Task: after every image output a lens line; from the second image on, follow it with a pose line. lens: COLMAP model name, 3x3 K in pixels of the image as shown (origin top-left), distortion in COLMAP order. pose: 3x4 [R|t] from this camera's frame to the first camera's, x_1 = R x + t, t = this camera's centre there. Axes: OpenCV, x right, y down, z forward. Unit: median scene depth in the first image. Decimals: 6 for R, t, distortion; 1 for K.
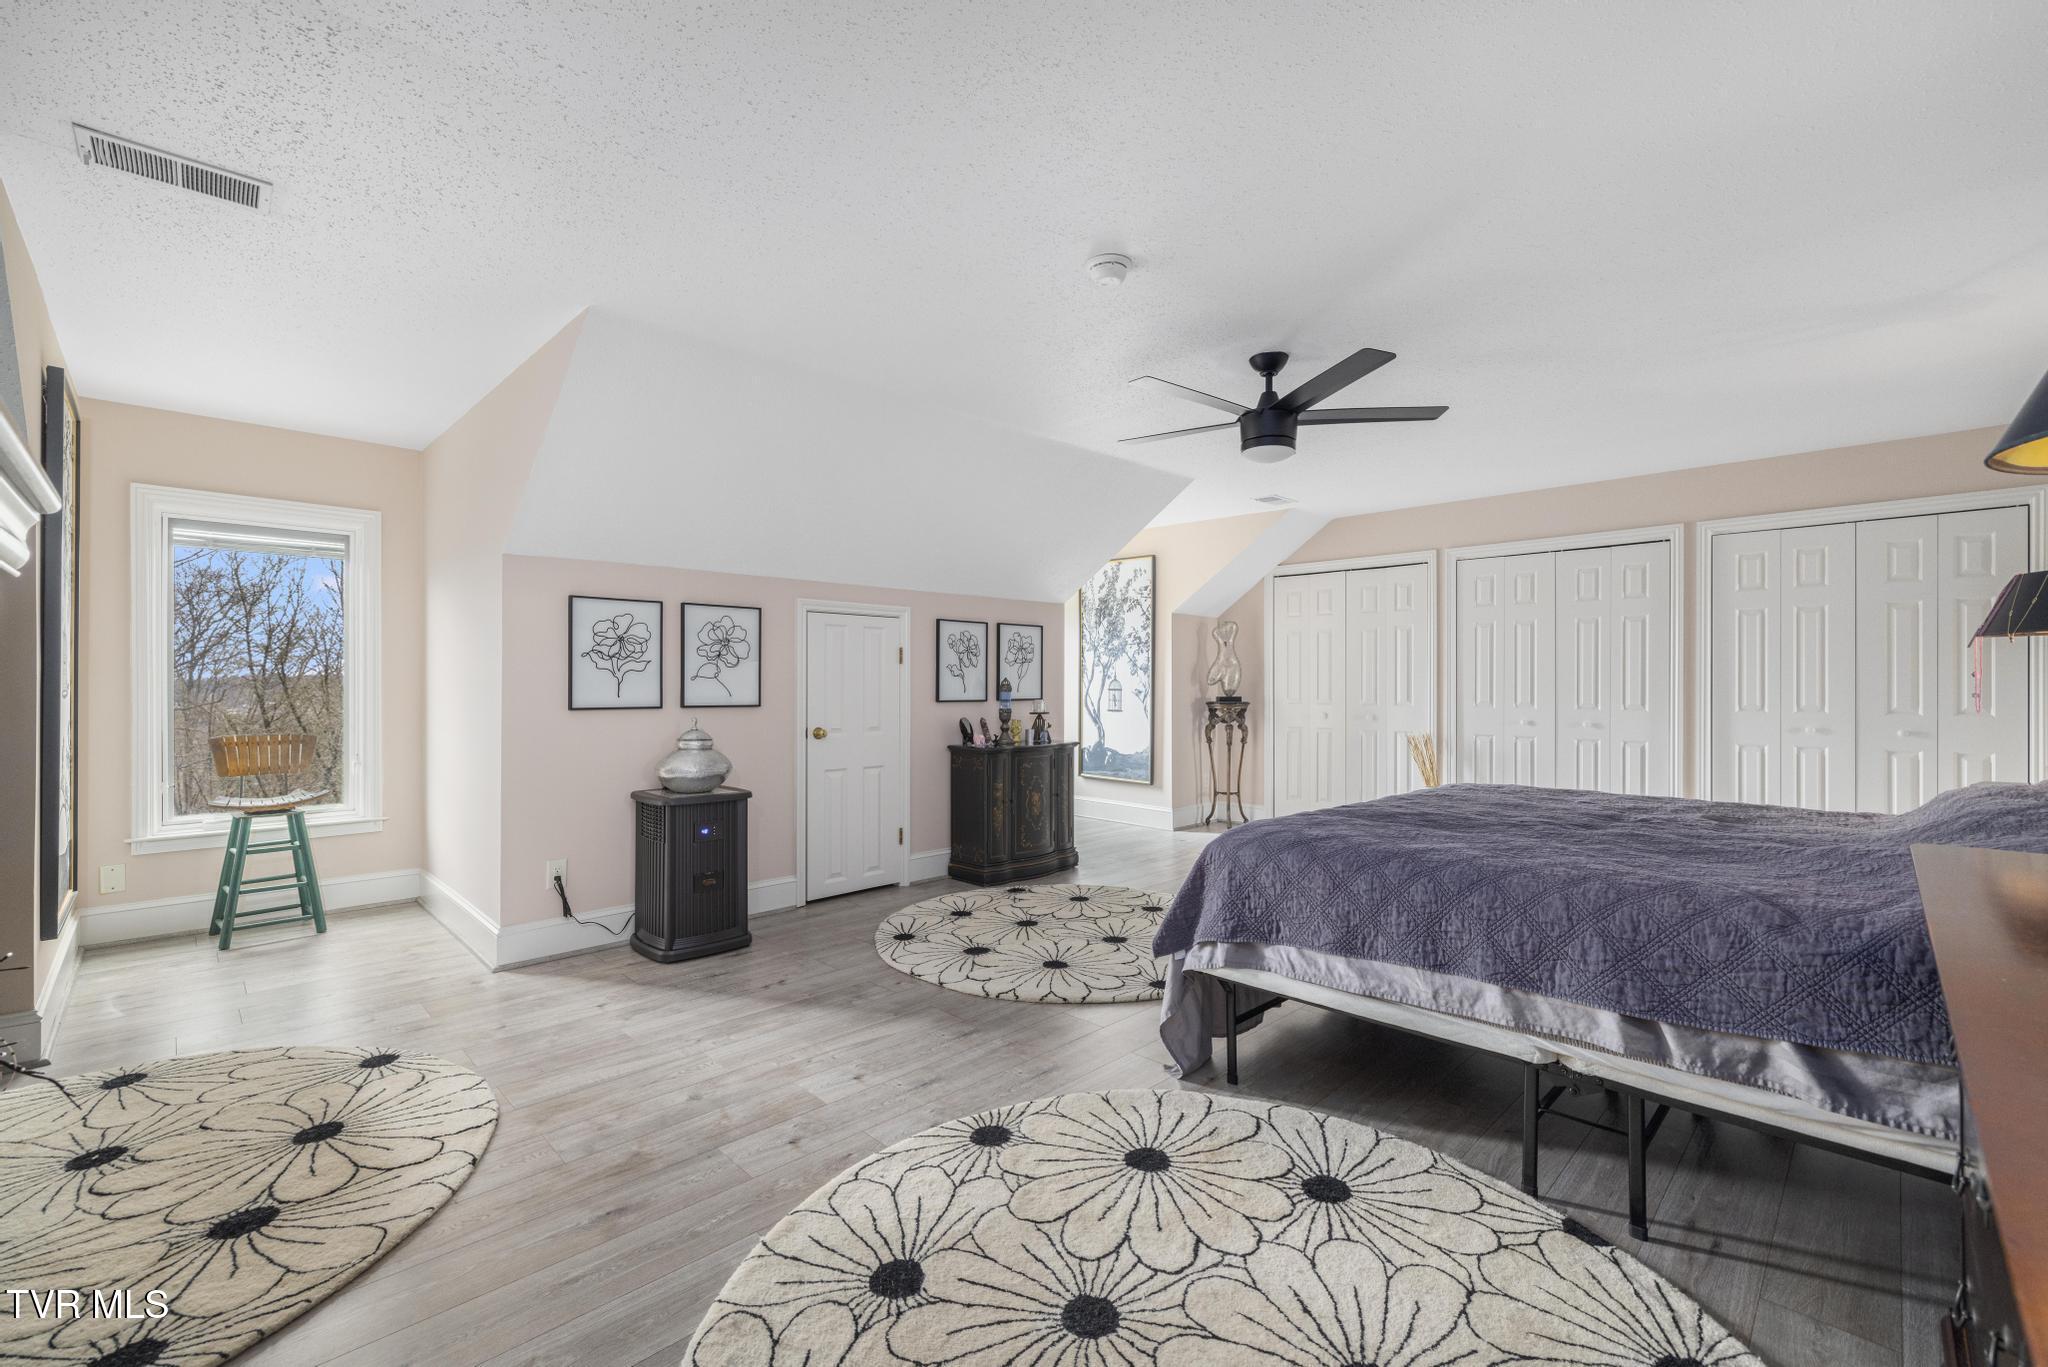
lens RADIAL K [[875.1, 0, 1024.0], [0, 875.1, 683.5], [0, 0, 1]] dist [0.000227, -0.000020]
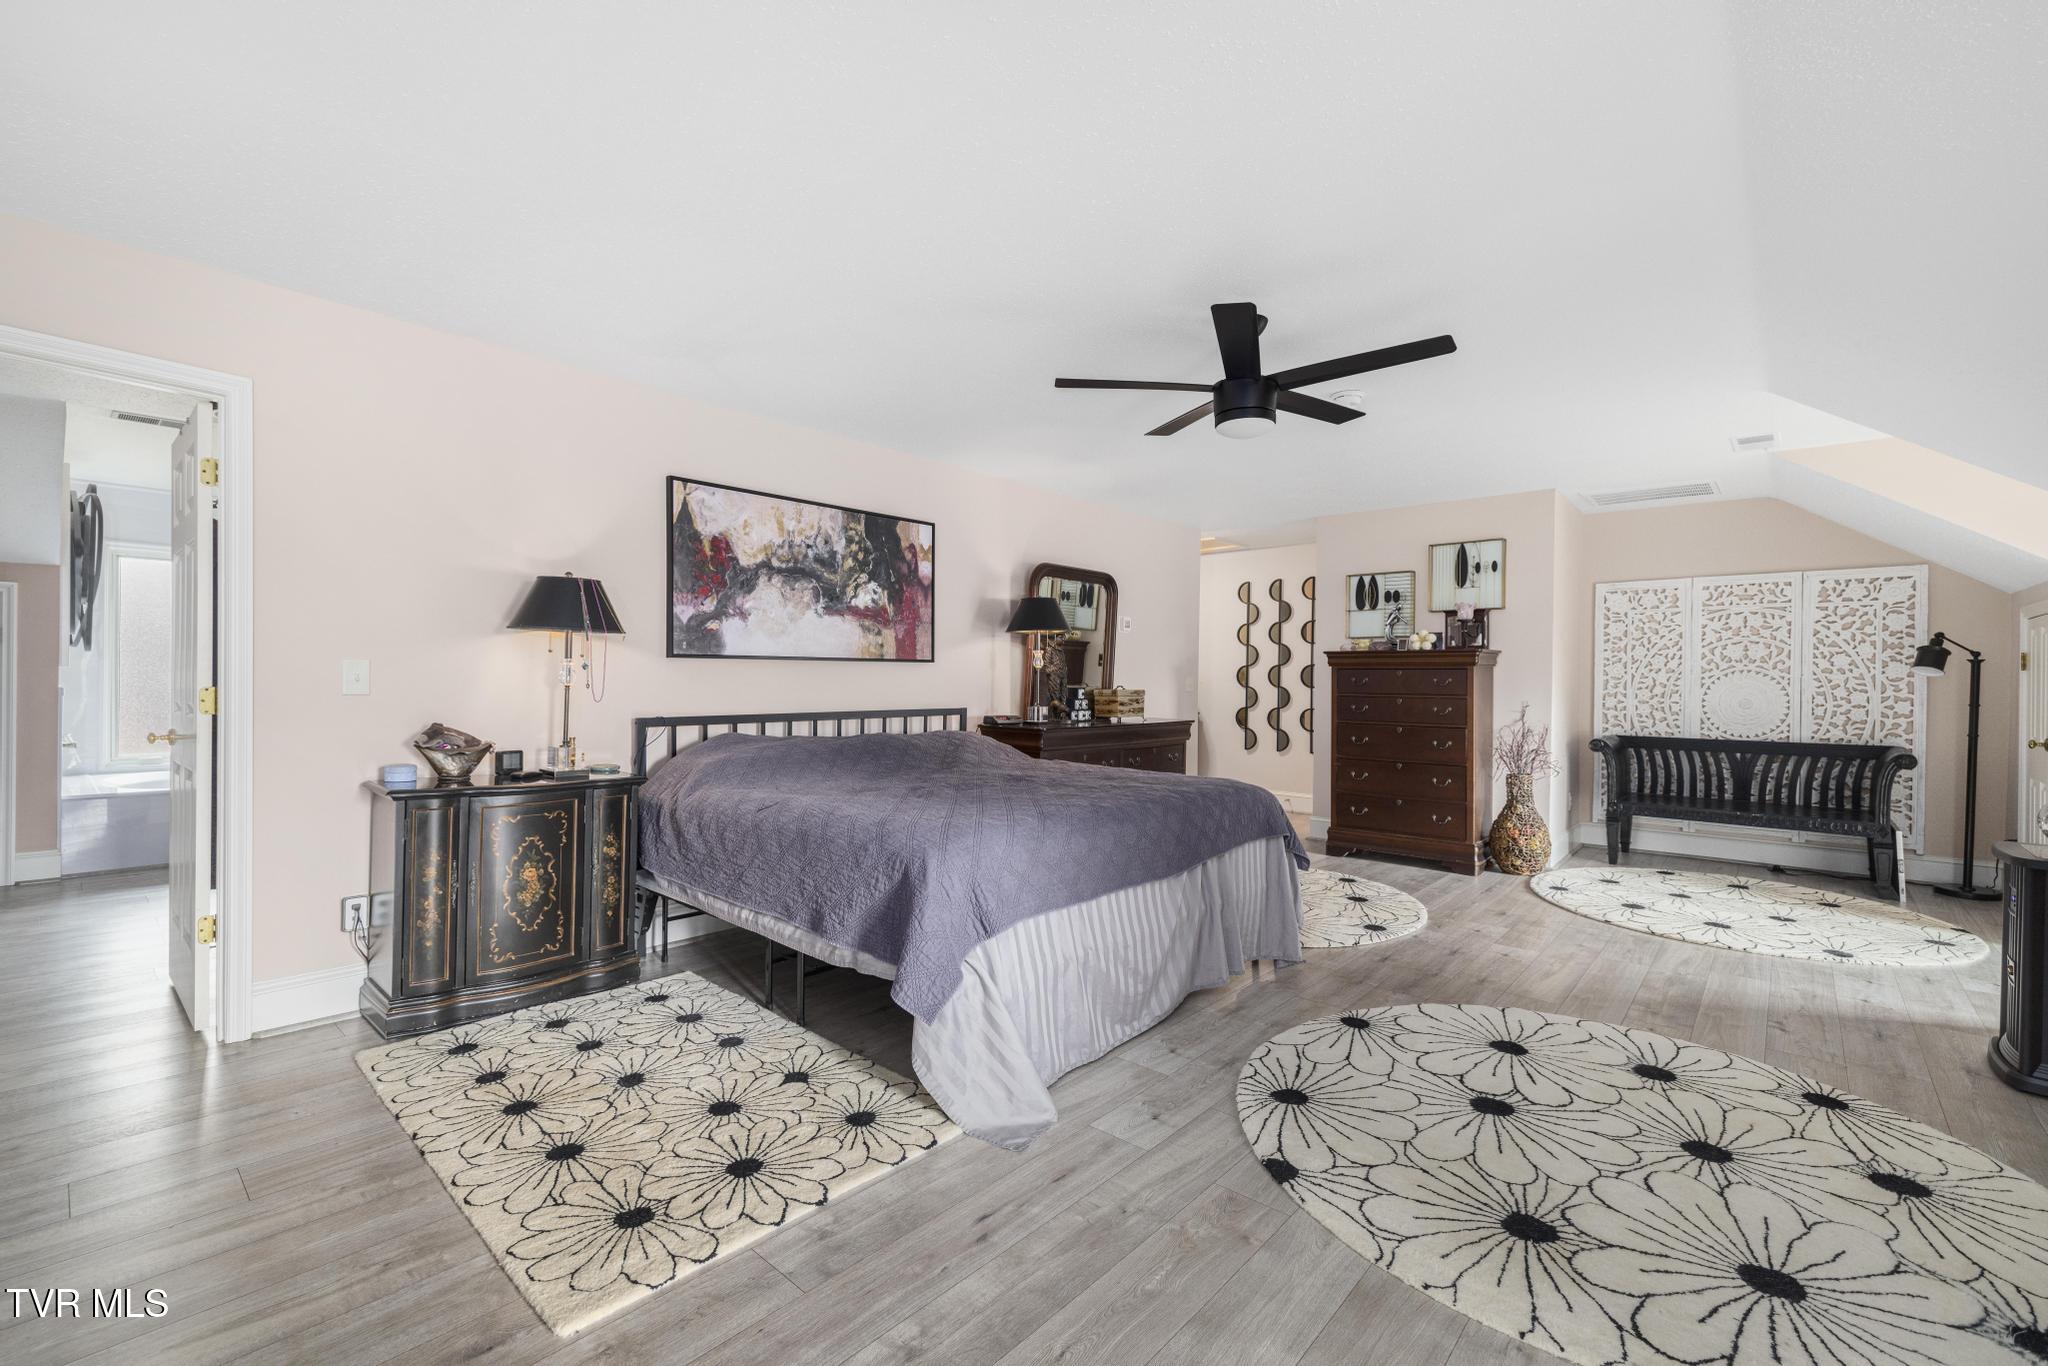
lens RADIAL K [[875.1, 0, 1024.0], [0, 875.1, 683.0], [0, 0, 1]] dist [0.000227, -0.000020]
pose [[-0.997520, -0.010189, -0.069641, 0.499033], [-0.010558, 0.999932, 0.004943, -0.003455], [0.069586, 0.005666, -0.997560, 1.659854]]
